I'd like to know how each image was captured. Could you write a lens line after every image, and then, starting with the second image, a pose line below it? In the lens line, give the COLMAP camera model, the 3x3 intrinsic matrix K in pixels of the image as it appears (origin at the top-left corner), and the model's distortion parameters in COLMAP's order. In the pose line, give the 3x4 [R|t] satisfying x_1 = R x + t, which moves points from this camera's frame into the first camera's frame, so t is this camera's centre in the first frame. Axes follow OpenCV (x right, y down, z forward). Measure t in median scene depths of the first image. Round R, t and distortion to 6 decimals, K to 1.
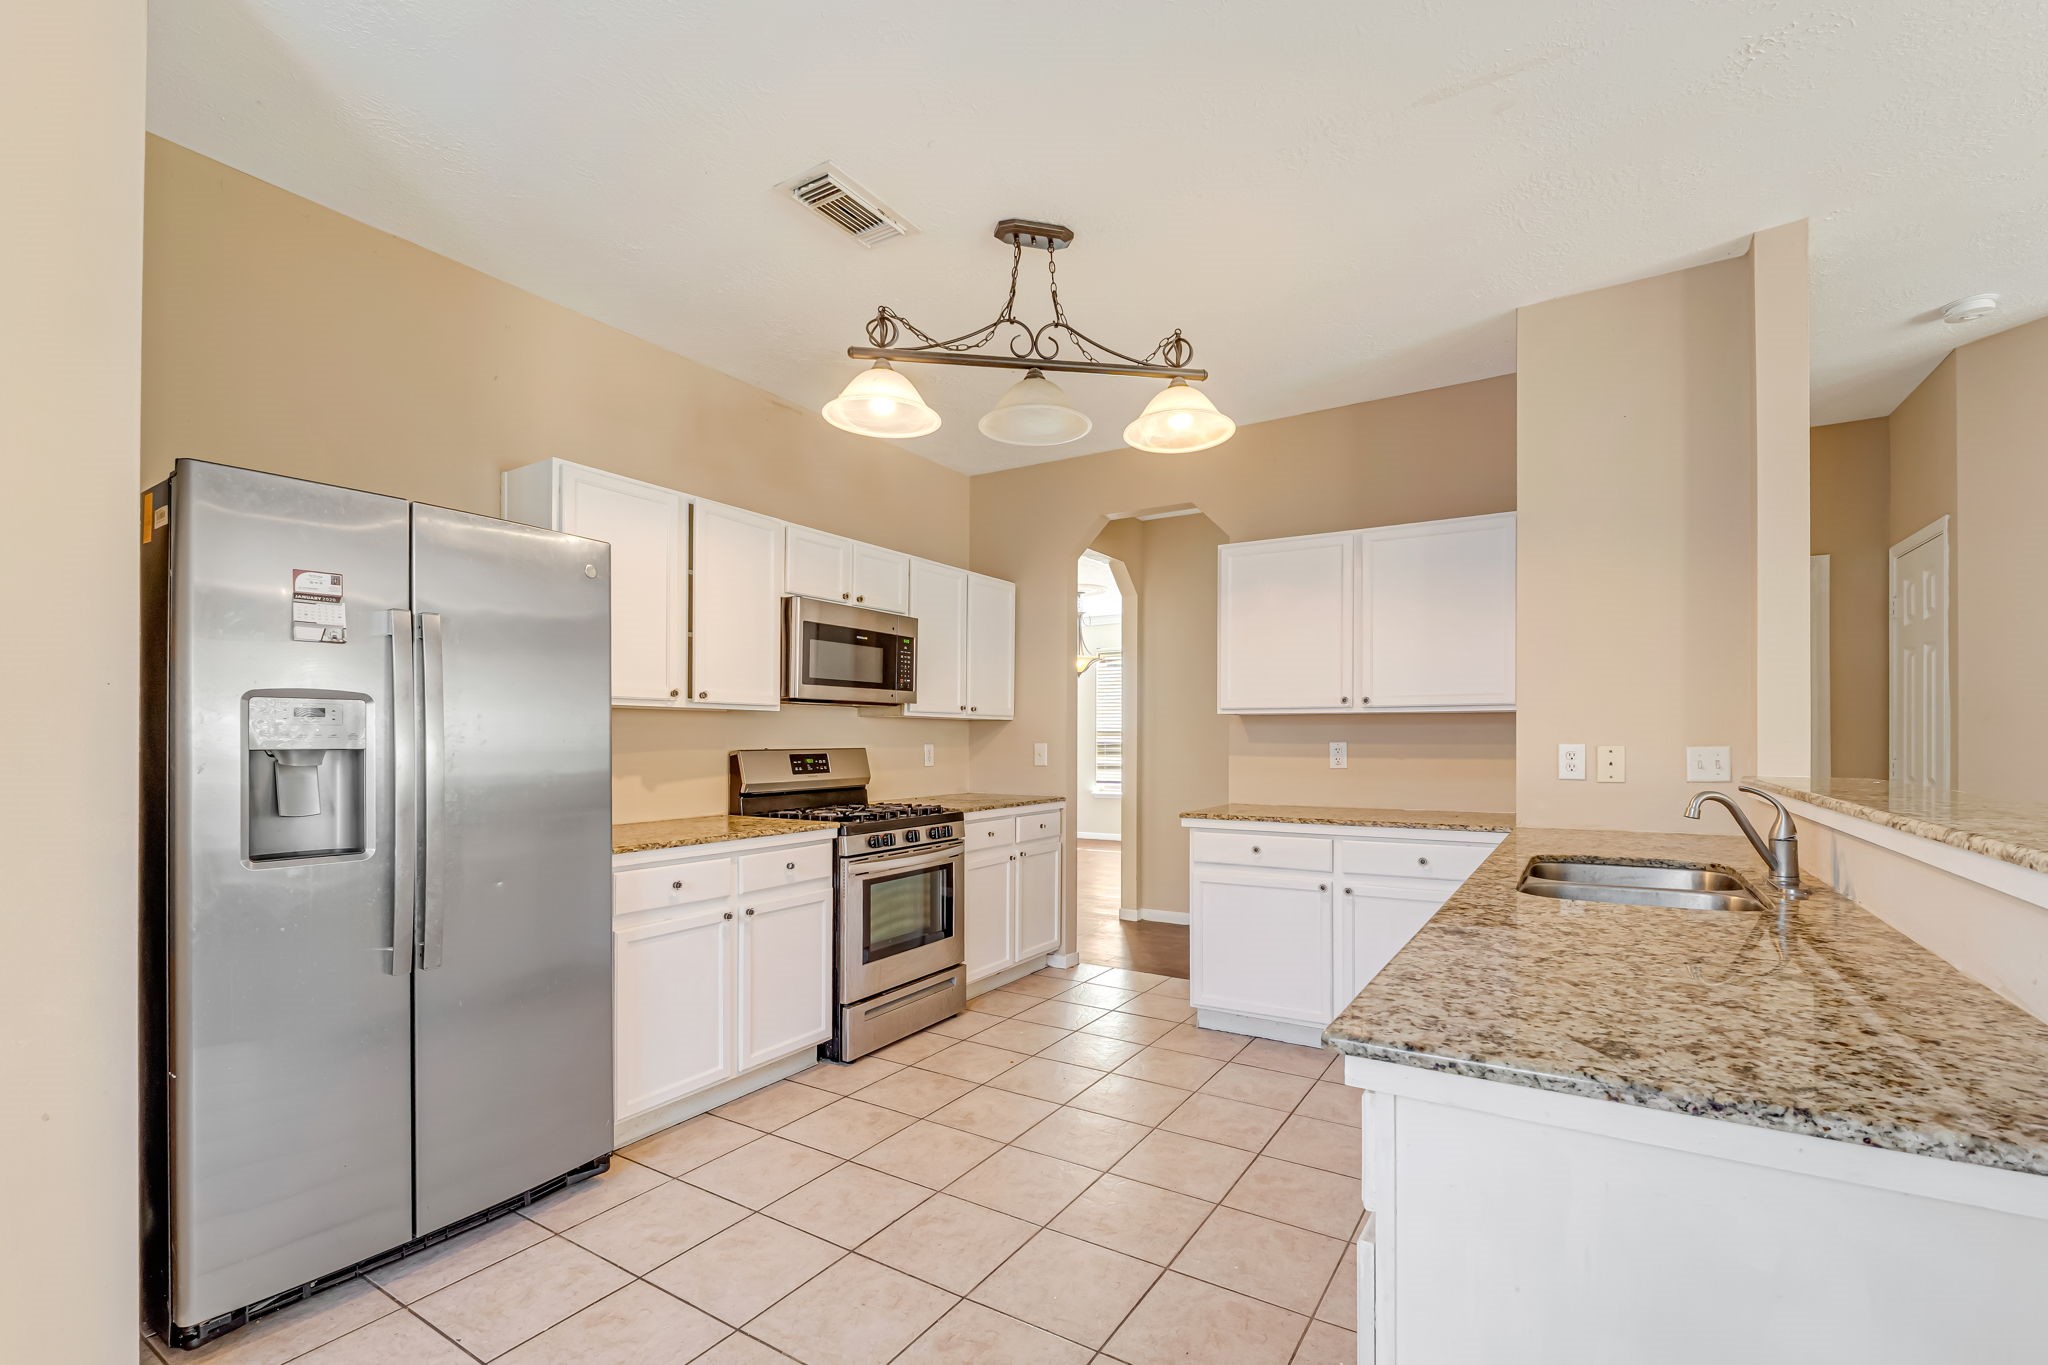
lens RADIAL K [[885.6, 0, 1048.4], [0, 885.6, 747.7], [0, 0, 1]] dist [0.015822, -0.000147]
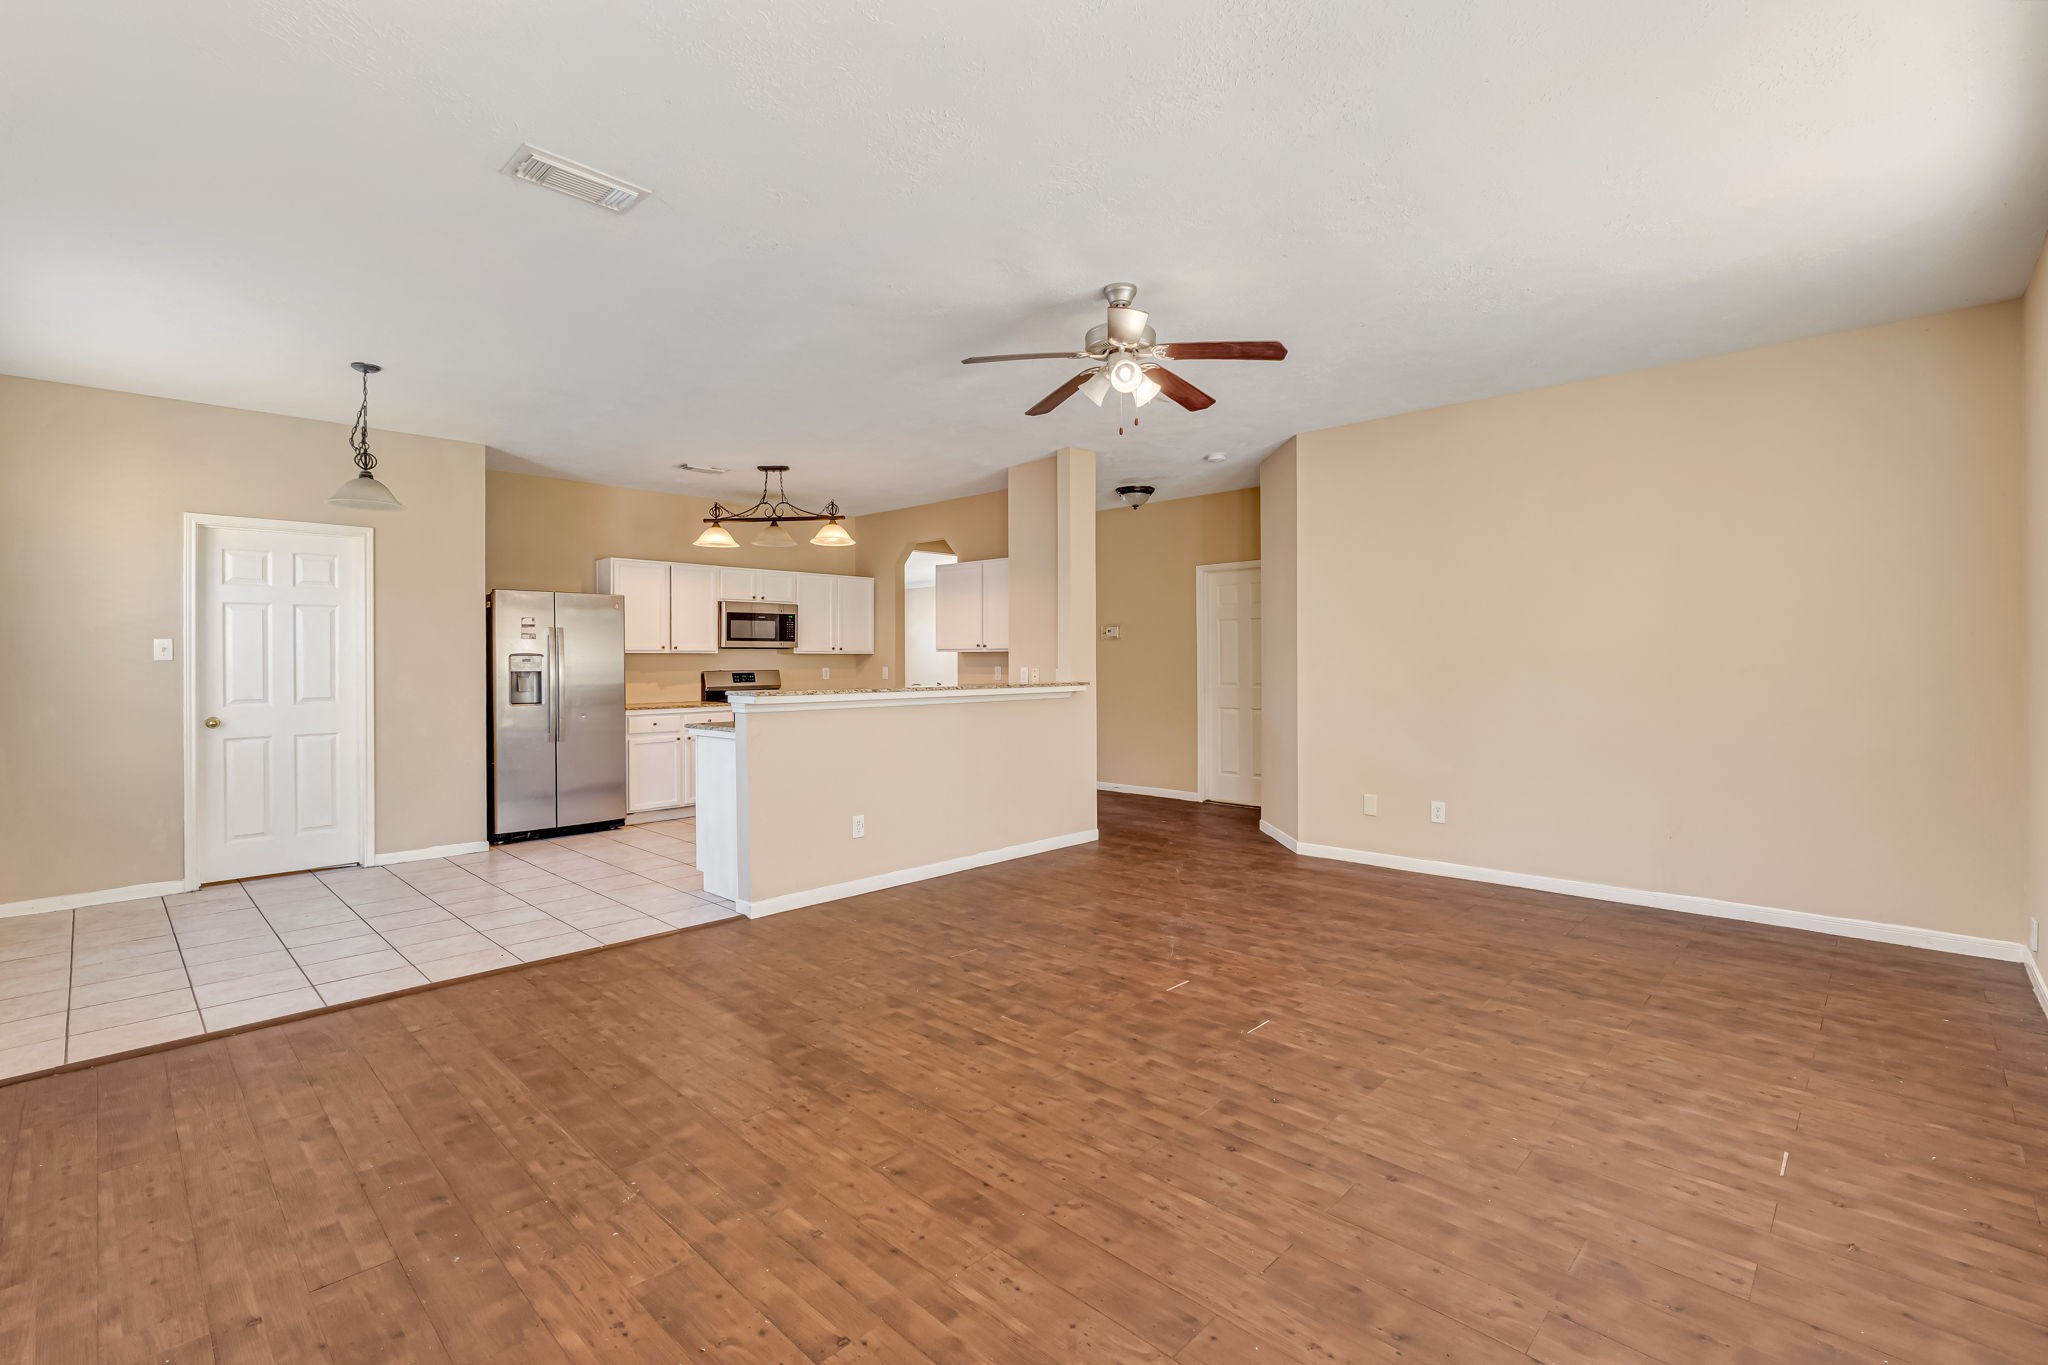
lens RADIAL K [[885.6, 0, 1026.4], [0, 885.6, 669.3], [0, 0, 1]] dist [0.015822, -0.000147]
pose [[0.978149, -0.005578, -0.207831, 1.201940], [0.005703, 0.999984, 0.000002, 0.003086], [0.207827, -0.001187, 0.978165, -1.322217]]
